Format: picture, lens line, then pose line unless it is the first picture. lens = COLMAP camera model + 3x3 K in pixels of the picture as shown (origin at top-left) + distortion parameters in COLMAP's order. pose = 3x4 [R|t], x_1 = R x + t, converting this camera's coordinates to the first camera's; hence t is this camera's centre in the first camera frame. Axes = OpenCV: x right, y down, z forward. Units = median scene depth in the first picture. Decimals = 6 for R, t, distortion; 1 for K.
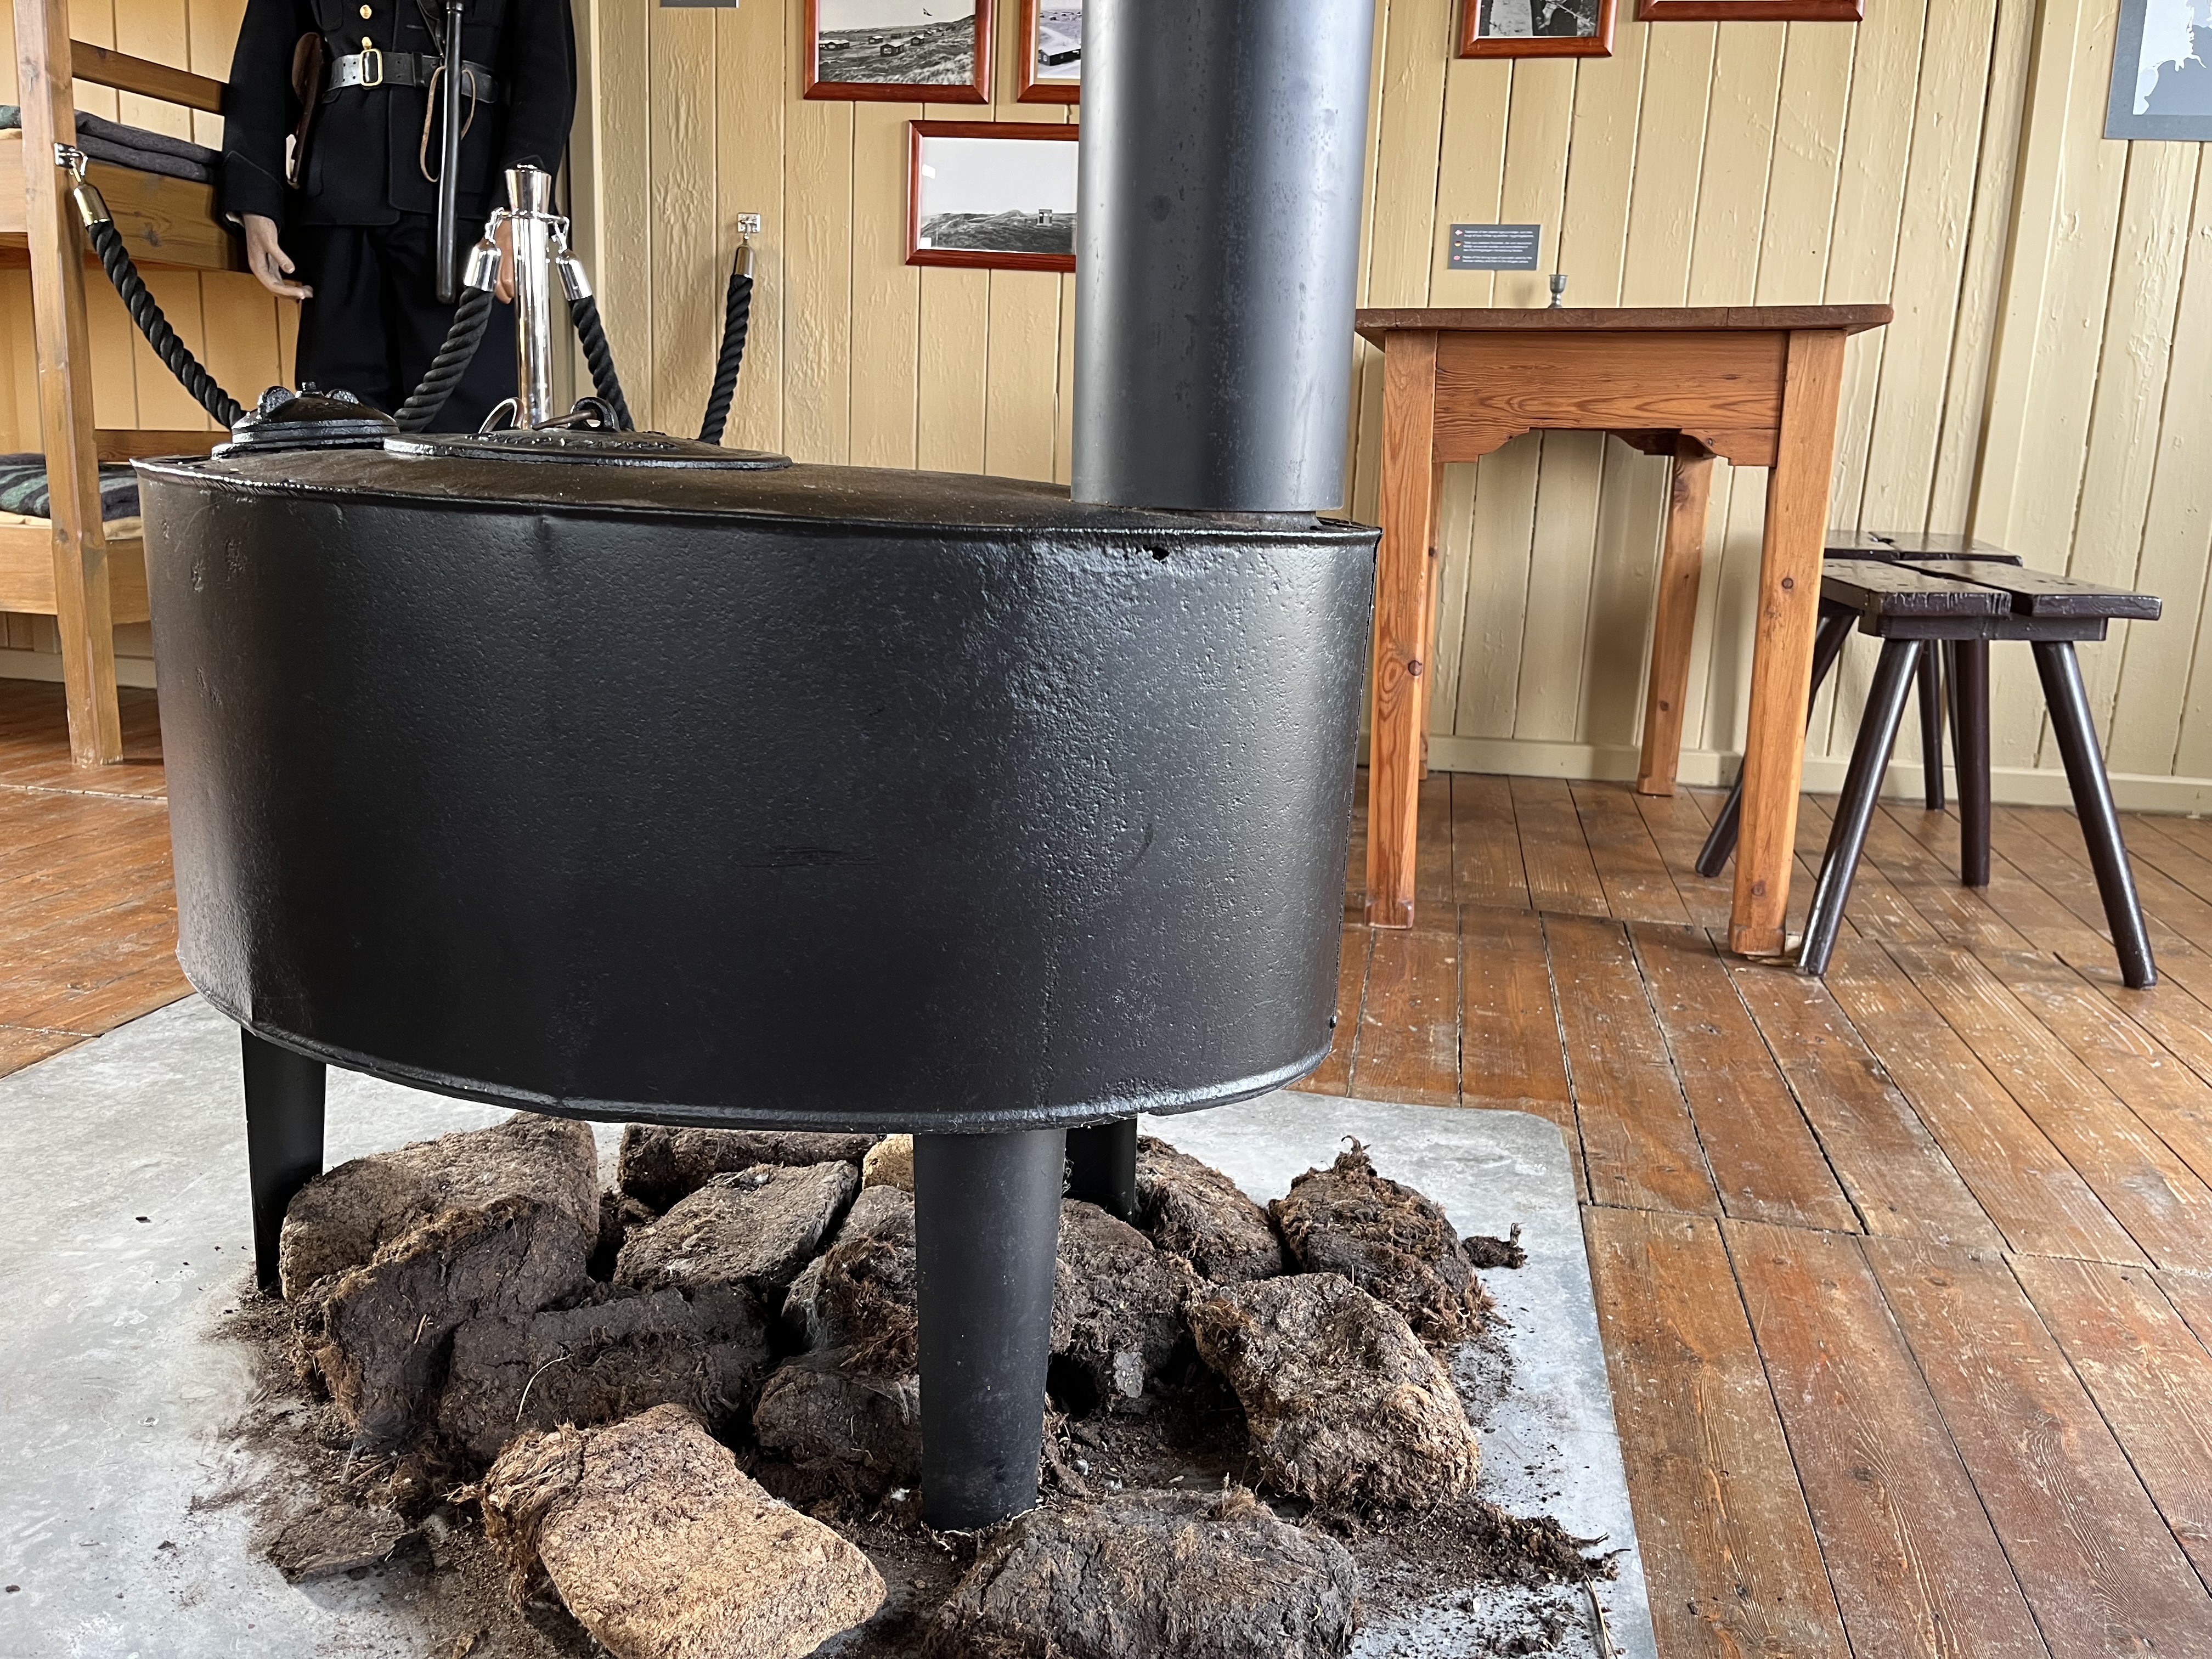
lens RADIAL K [[1662.9, 0, 1106.0], [0, 1662.9, 829.5], [0, 0, 1]] dist [0.062324, -0.094795]
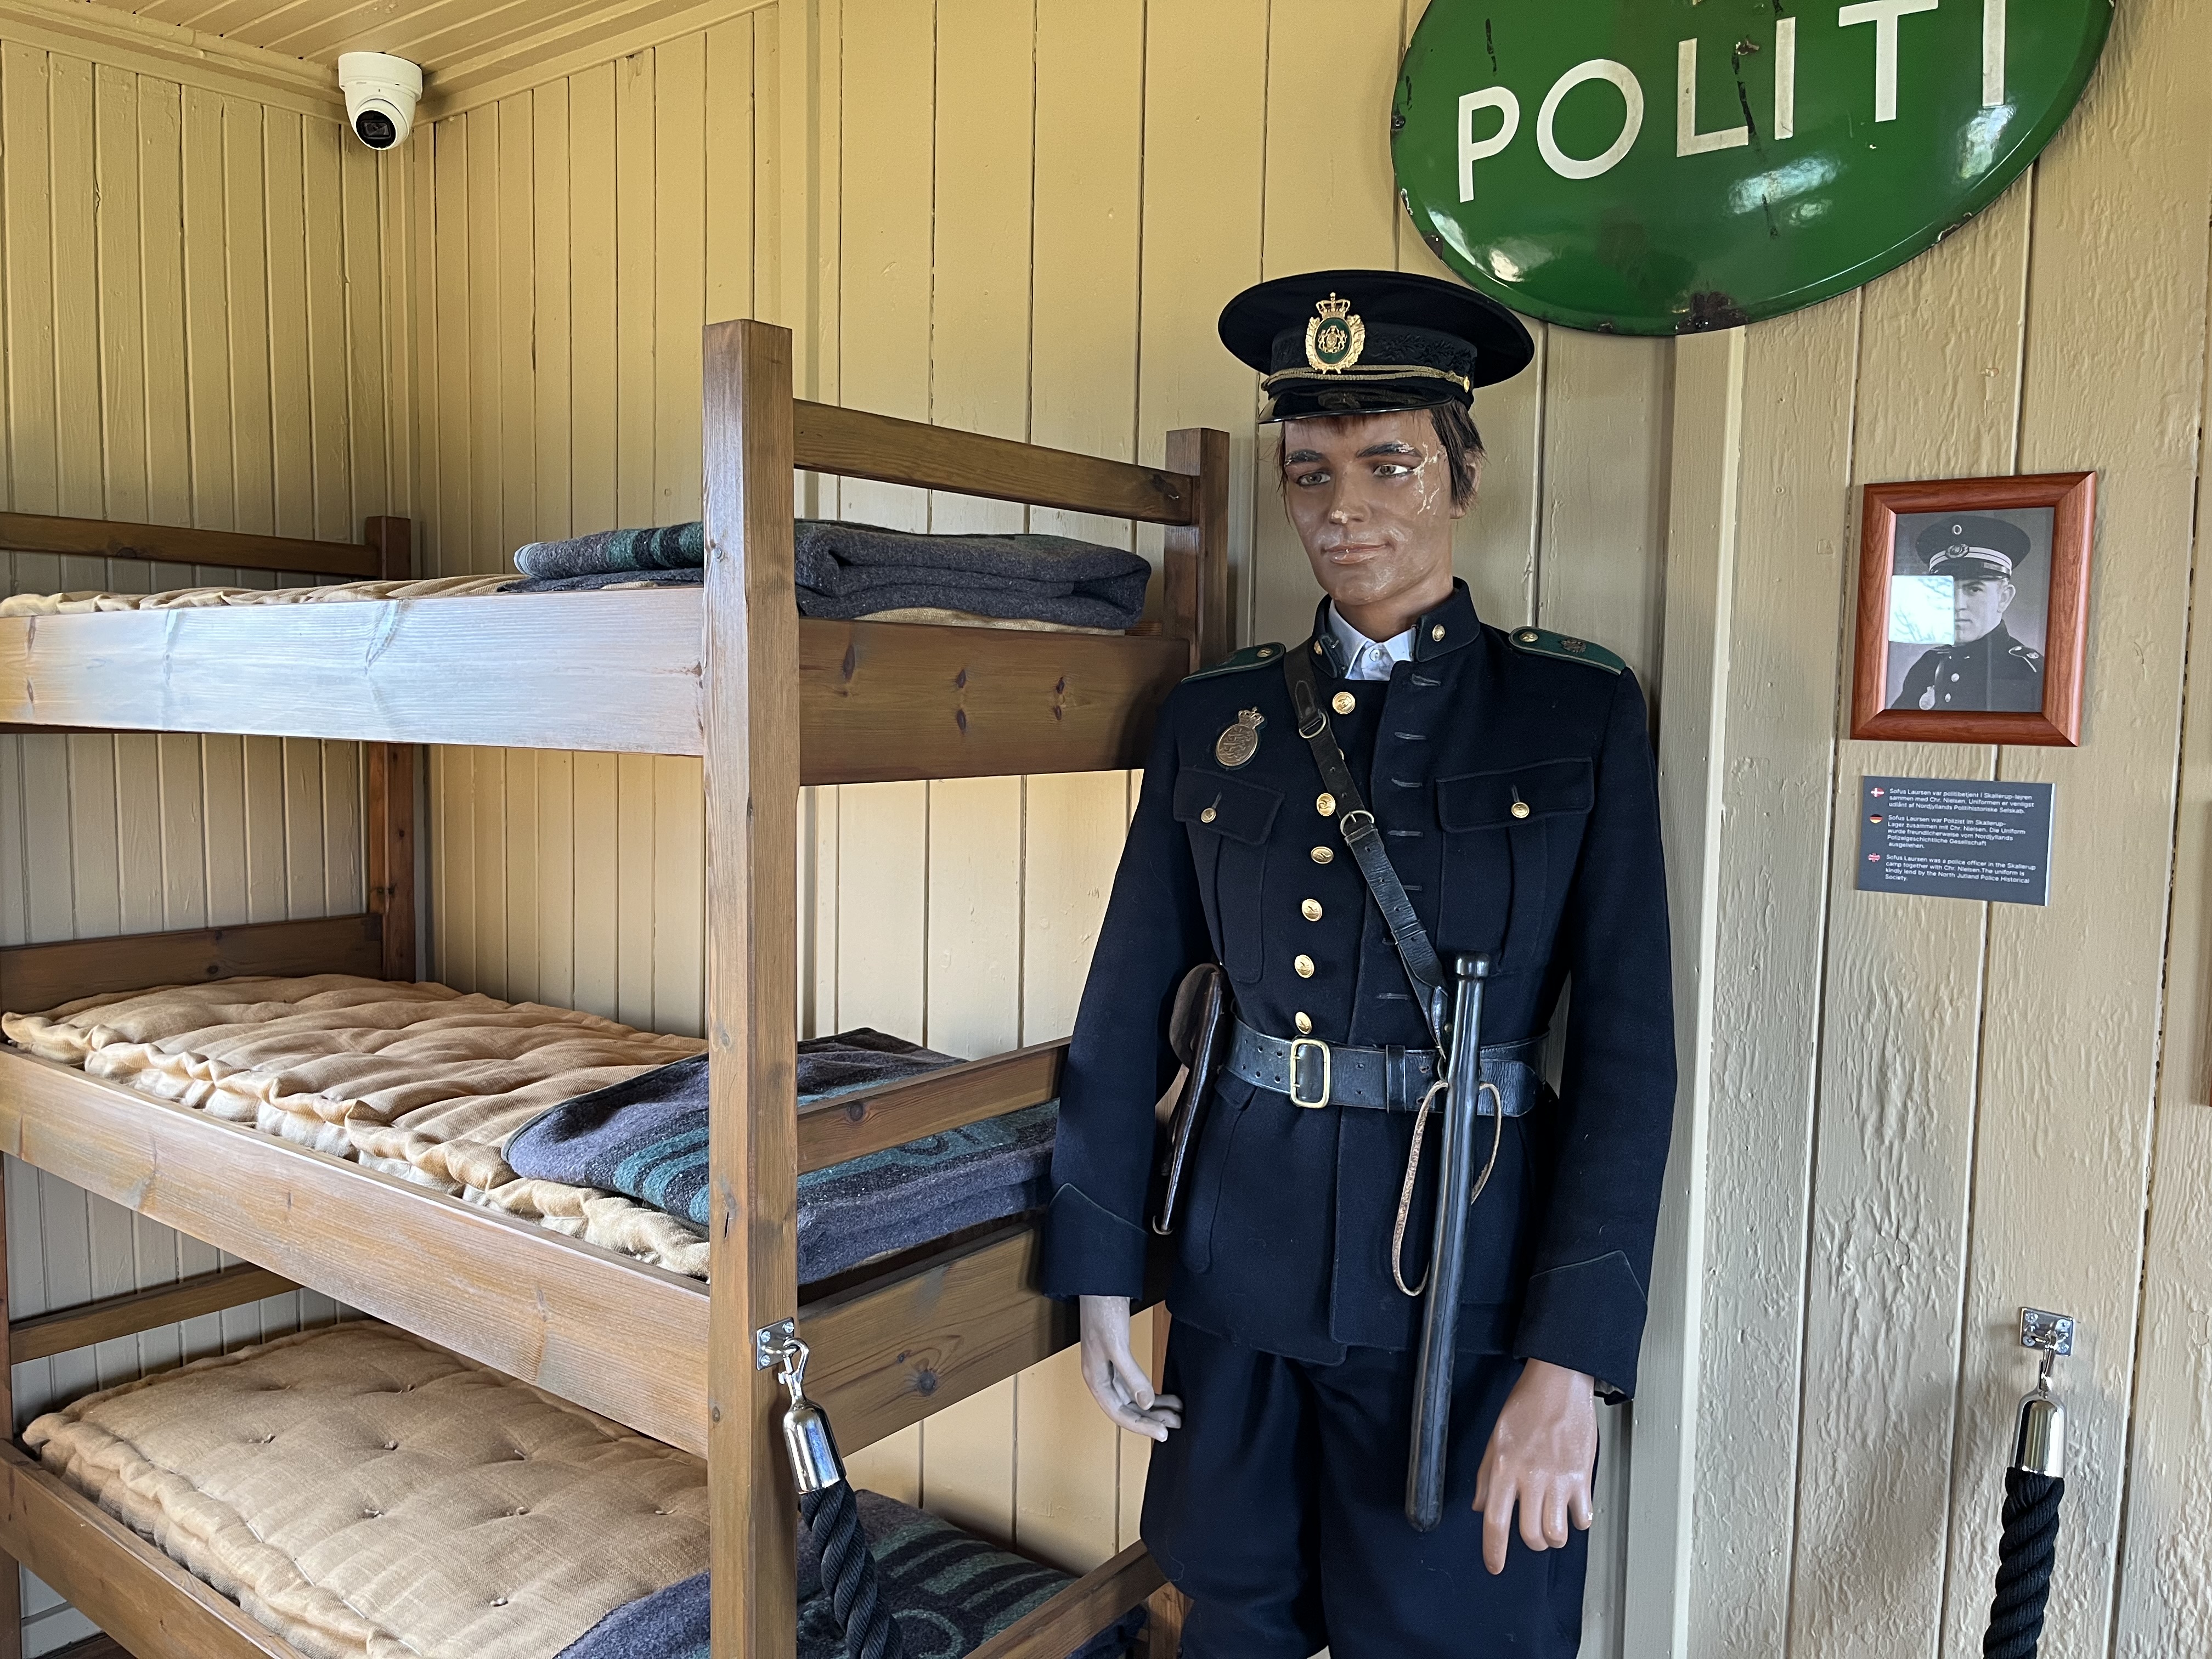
lens RADIAL K [[1662.9, 0, 1106.0], [0, 1662.9, 829.5], [0, 0, 1]] dist [0.062324, -0.094795]
pose [[0.897318, 0.000448, -0.441384, -0.257076], [-0.070805, 0.987195, -0.142942, -0.440894], [0.435668, 0.159517, 0.885860, 0.481762]]
